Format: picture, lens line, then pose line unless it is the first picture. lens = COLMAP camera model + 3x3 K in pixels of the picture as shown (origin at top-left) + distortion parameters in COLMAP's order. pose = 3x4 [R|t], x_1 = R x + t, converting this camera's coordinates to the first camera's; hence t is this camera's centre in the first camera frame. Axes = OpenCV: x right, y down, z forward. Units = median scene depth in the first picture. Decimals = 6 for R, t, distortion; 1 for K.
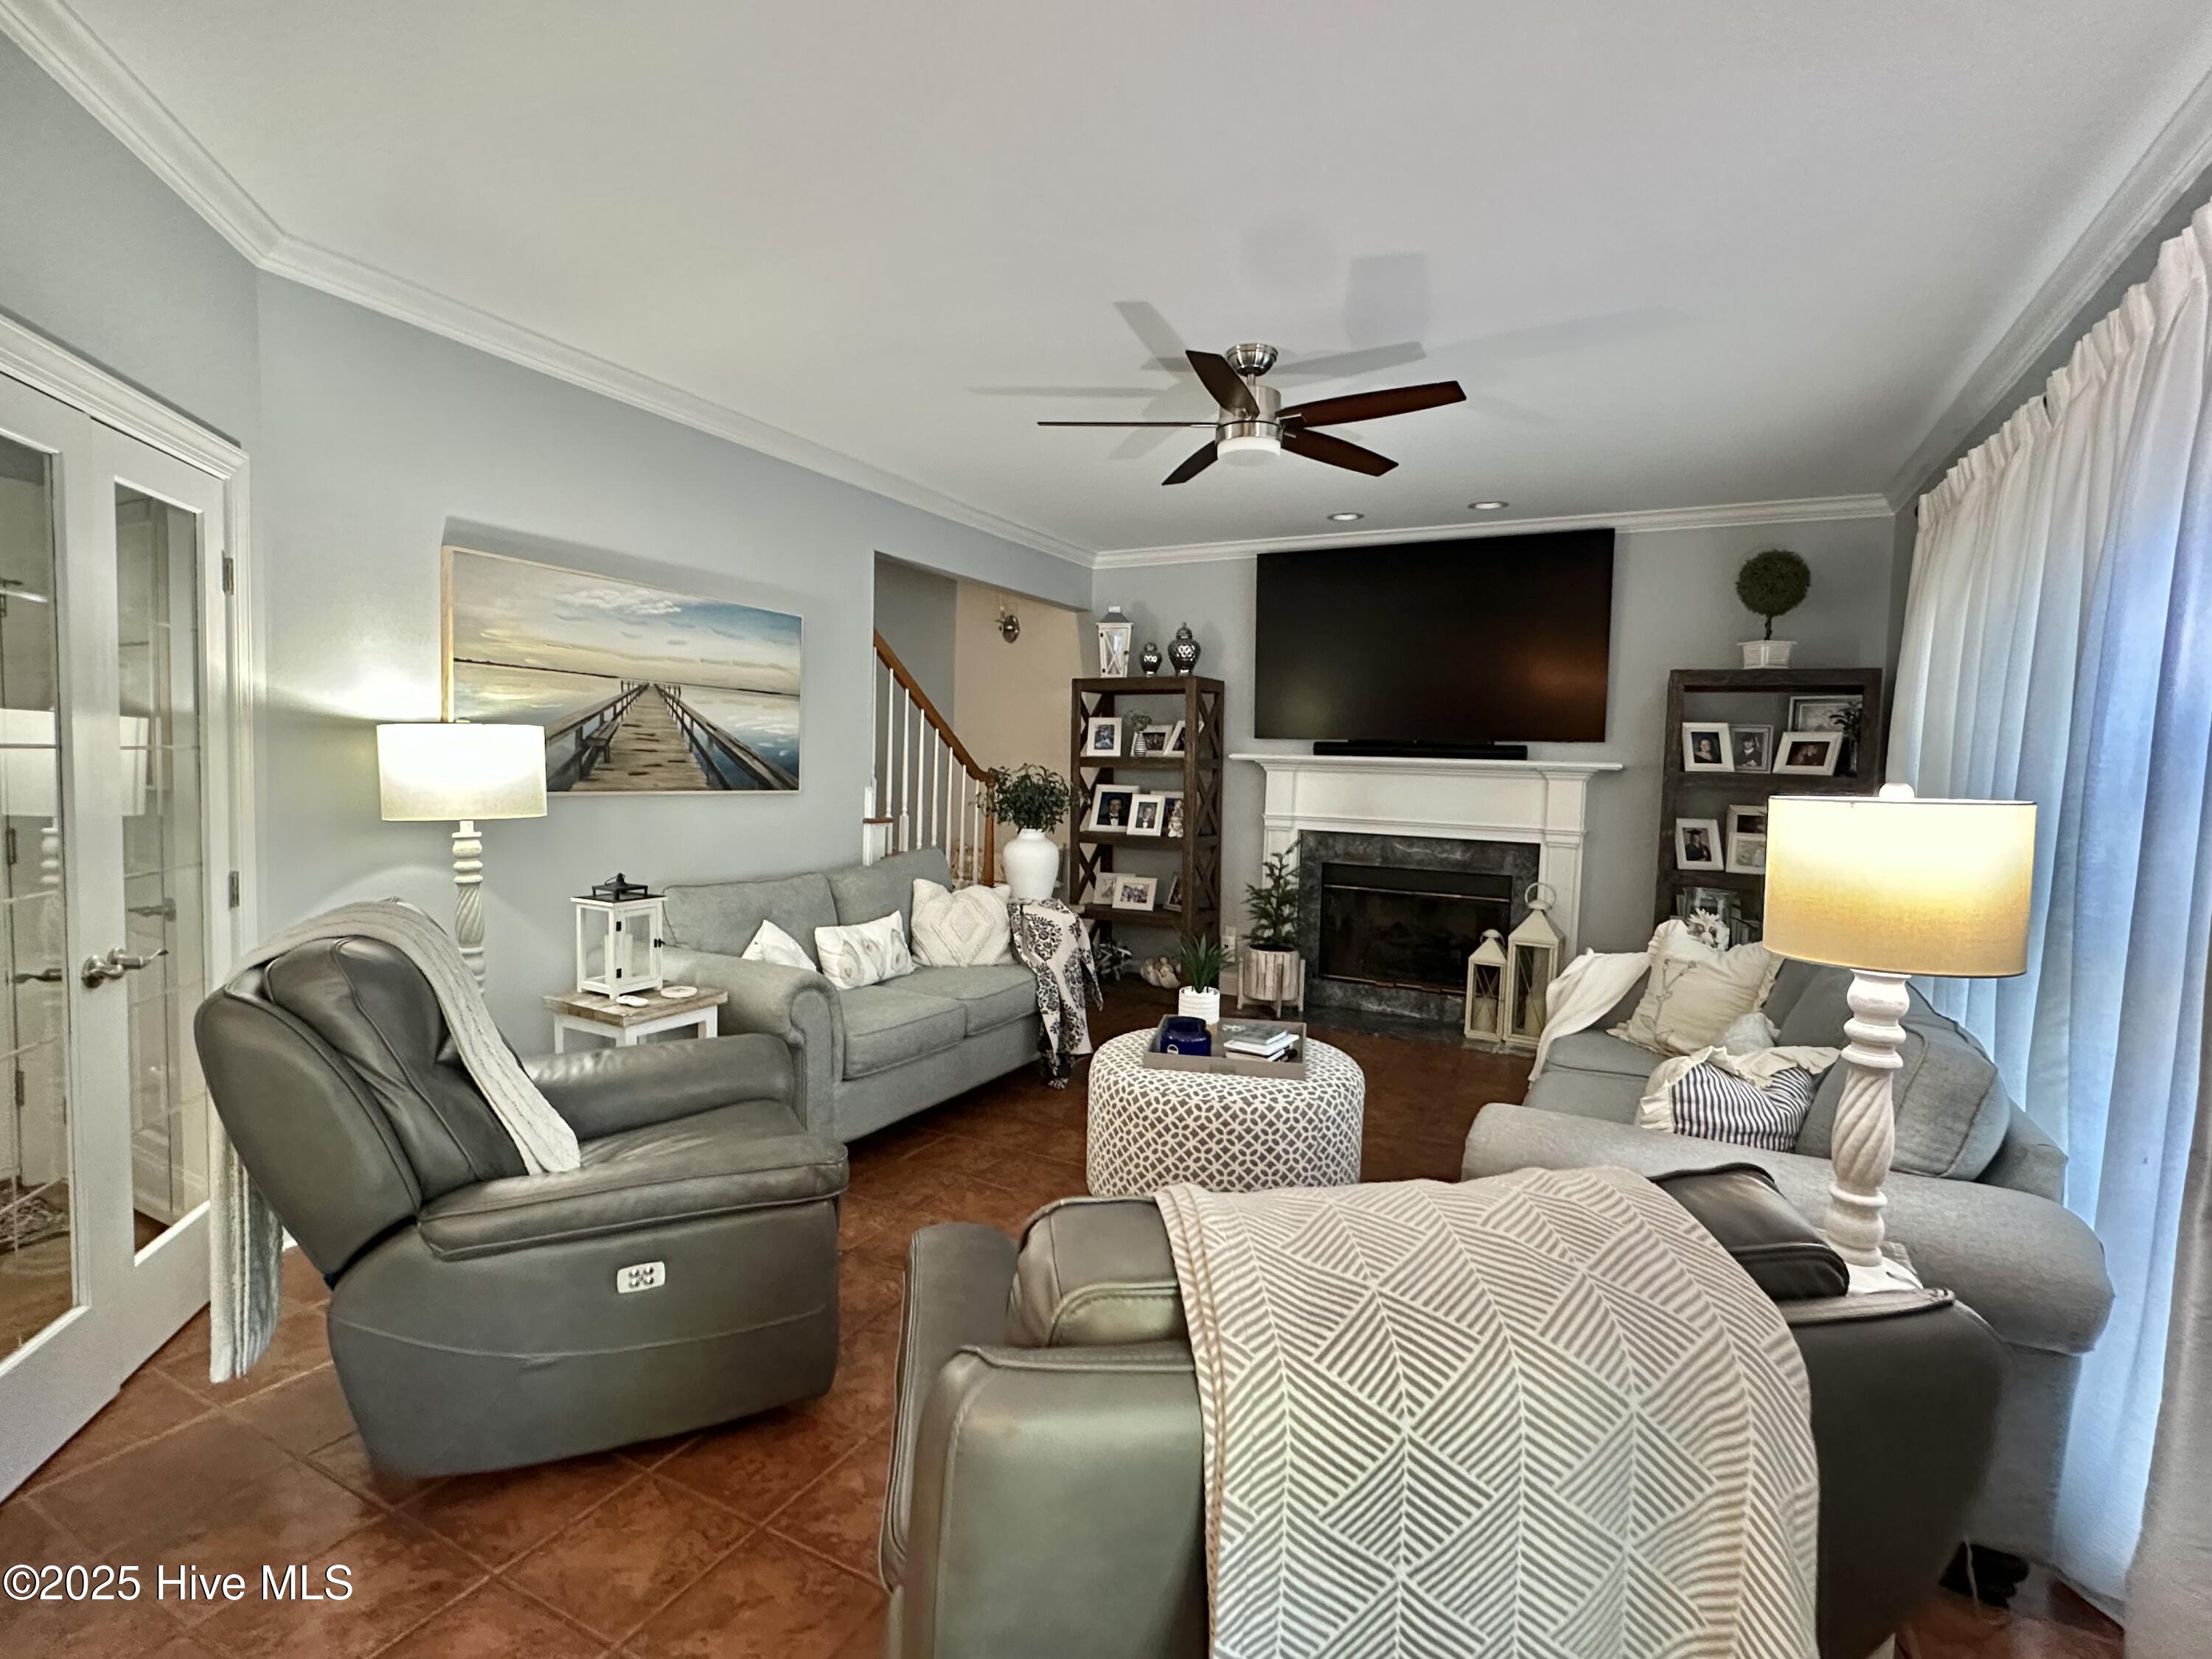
lens RADIAL K [[1049.1, 0, 1109.8], [0, 1049.1, 839.7], [0, 0, 1]] dist [-0.001759, -0.000152]
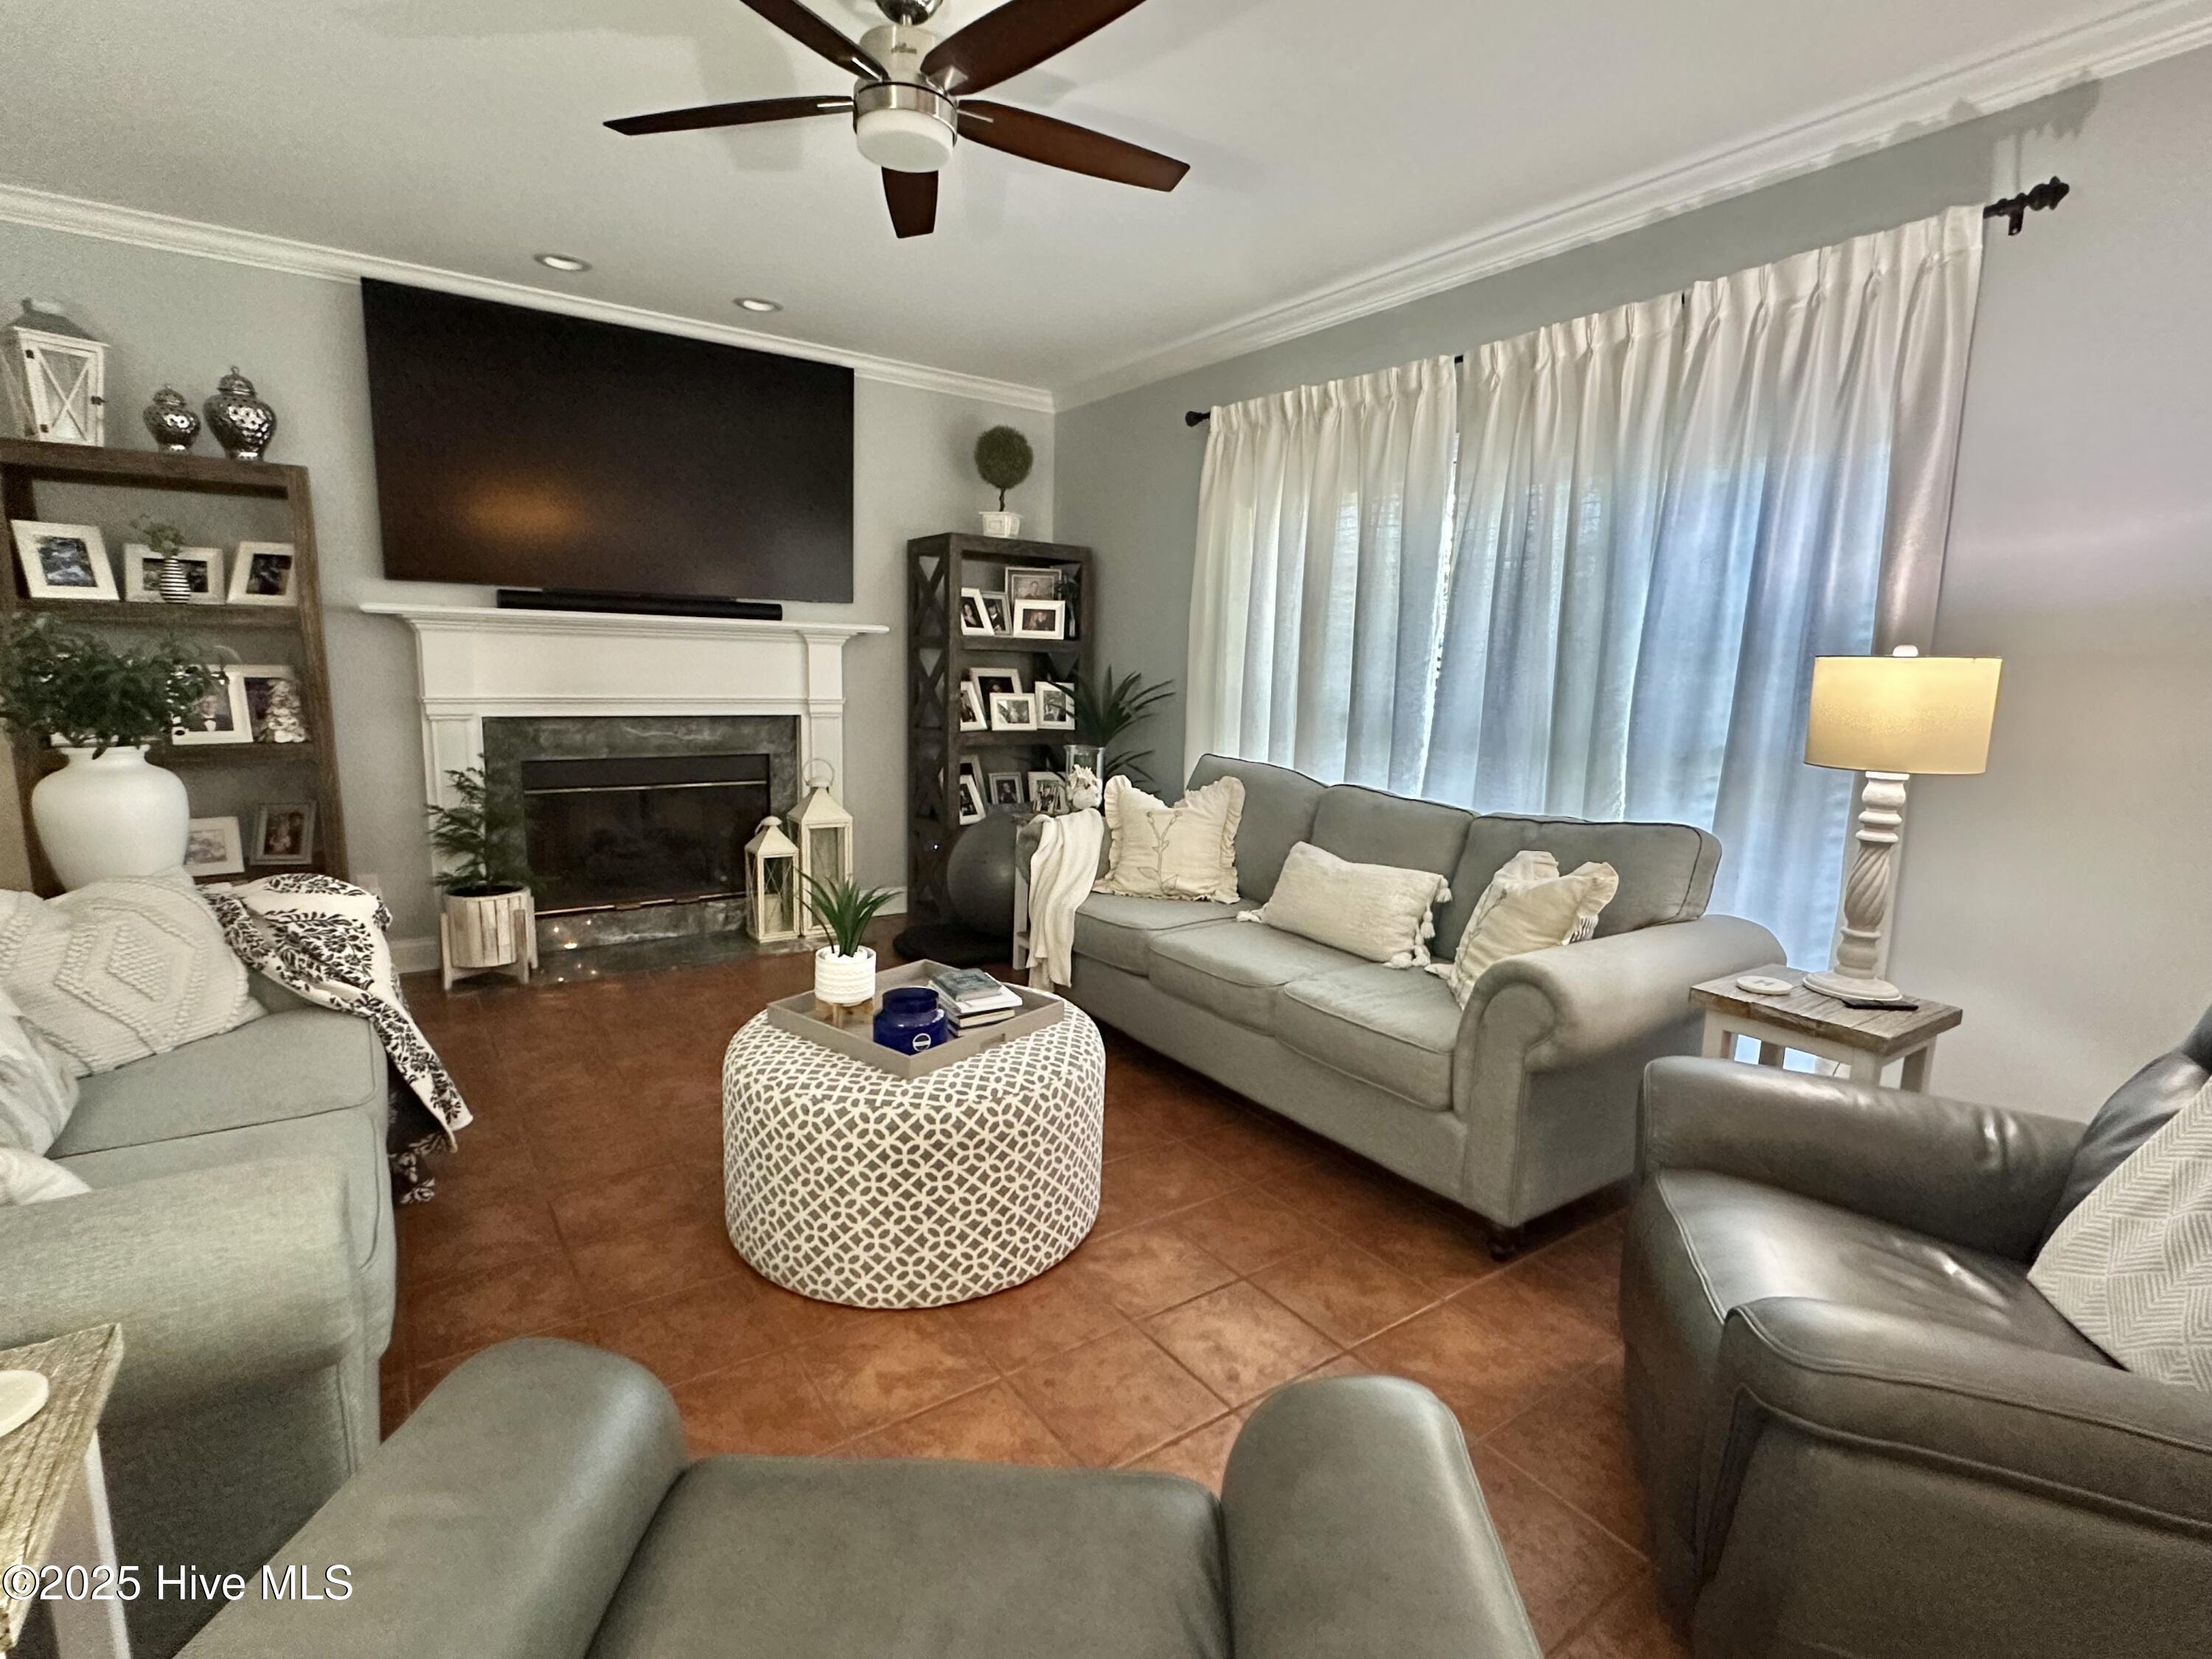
lens RADIAL K [[1049.1, 0, 1106.3], [0, 1049.1, 830.8], [0, 0, 1]] dist [-0.001759, -0.000152]
pose [[0.464318, -0.156017, 0.871819, -0.258536], [0.052273, 0.987474, 0.148874, -0.017695], [-0.884125, -0.023552, 0.466657, 0.323327]]
